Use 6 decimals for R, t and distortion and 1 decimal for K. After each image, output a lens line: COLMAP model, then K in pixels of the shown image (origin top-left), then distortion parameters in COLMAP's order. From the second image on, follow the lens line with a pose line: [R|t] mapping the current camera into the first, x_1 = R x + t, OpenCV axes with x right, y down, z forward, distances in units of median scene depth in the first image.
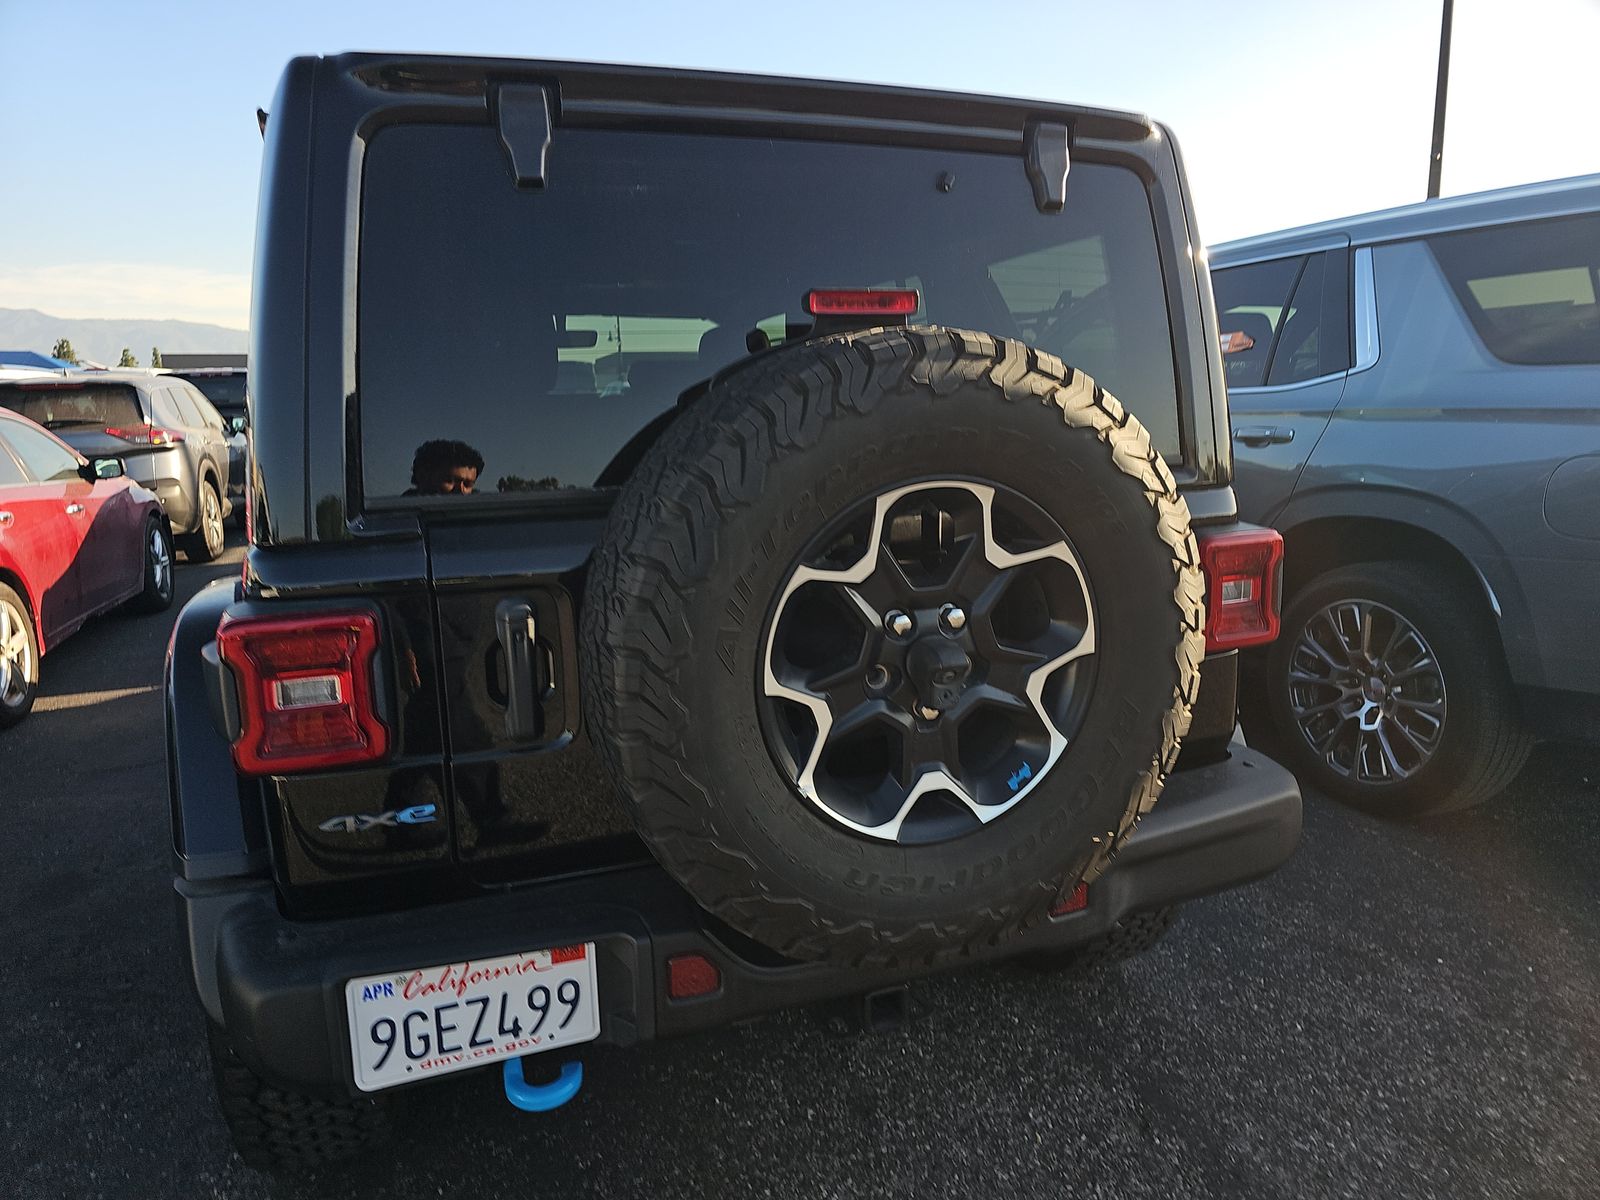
lens RADIAL K [[1086.3, 0, 803.6], [0, 1086.3, 596.3], [0, 0, 1]] dist [0.064812, -0.071814]
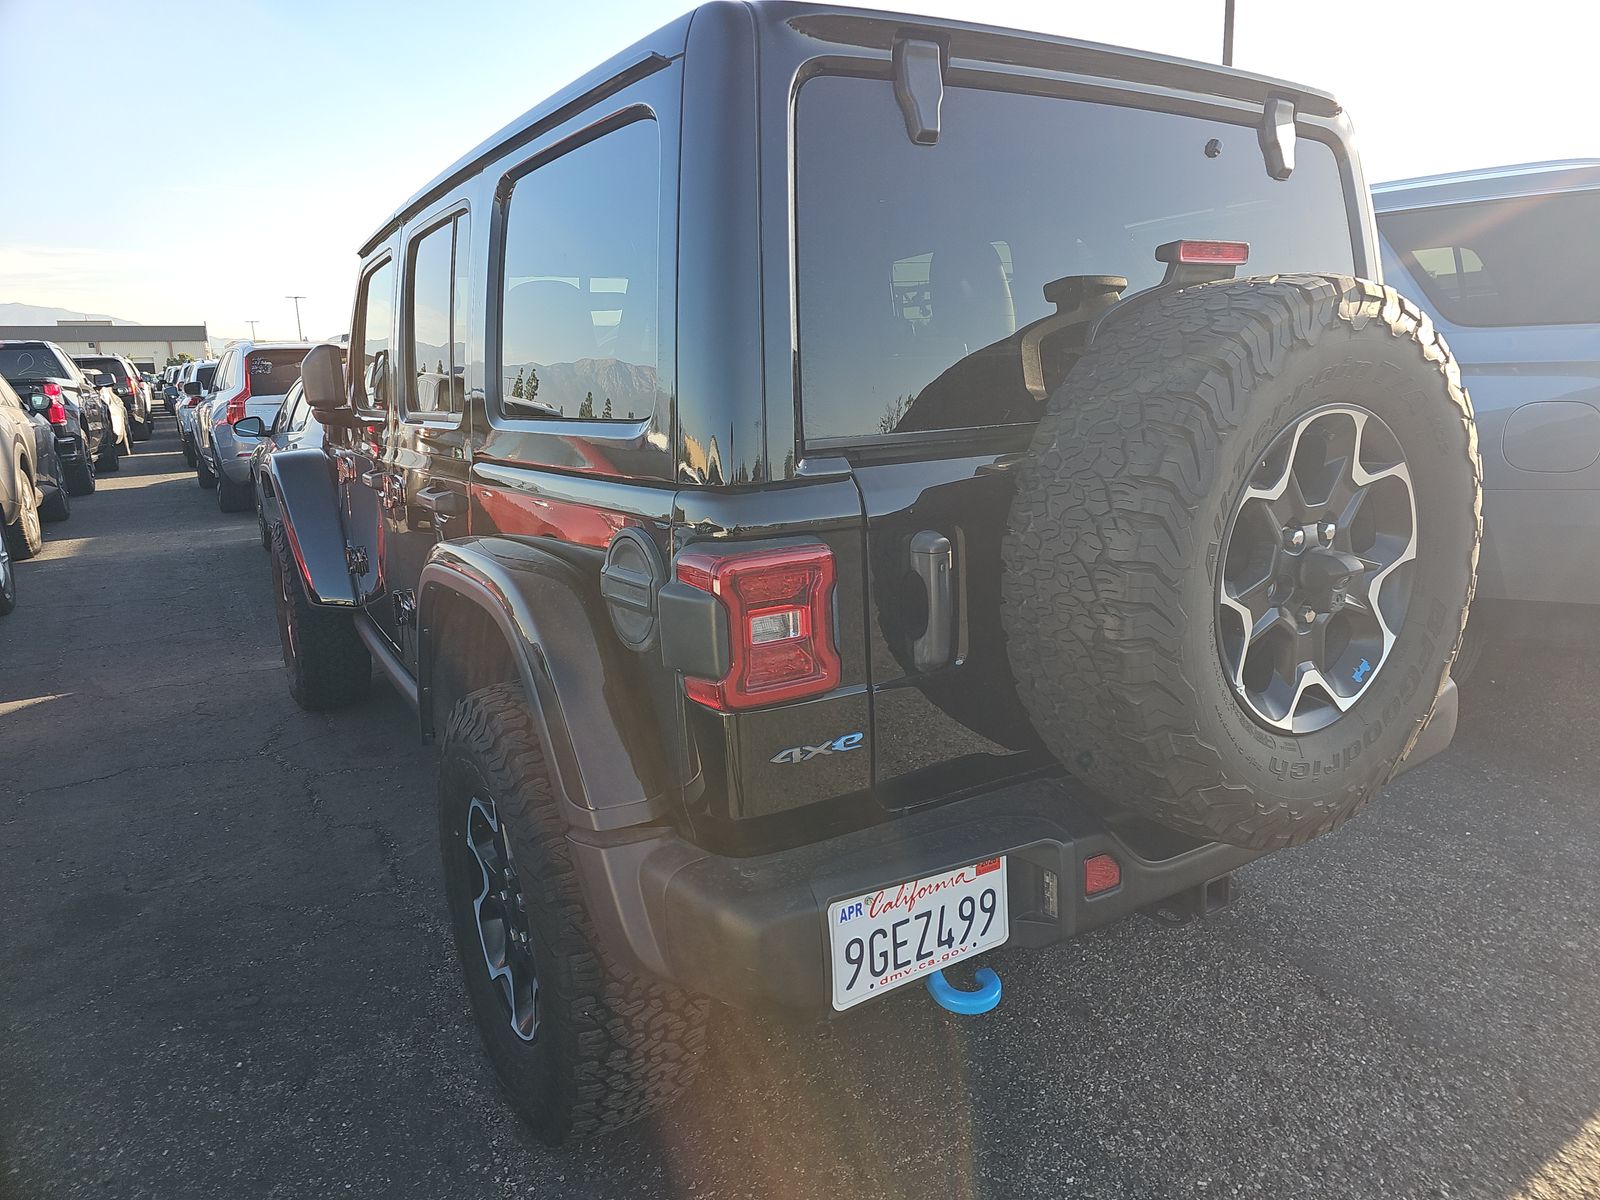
lens RADIAL K [[1095.2, 0, 799.9], [0, 1095.2, 571.4], [0, 0, 1]] dist [0.066527, -0.069220]
pose [[0.974355, -0.043458, 0.220781, -0.632406], [0.044863, 0.998992, -0.001350, 0.037299], [-0.220500, 0.011220, 0.975322, -0.003123]]
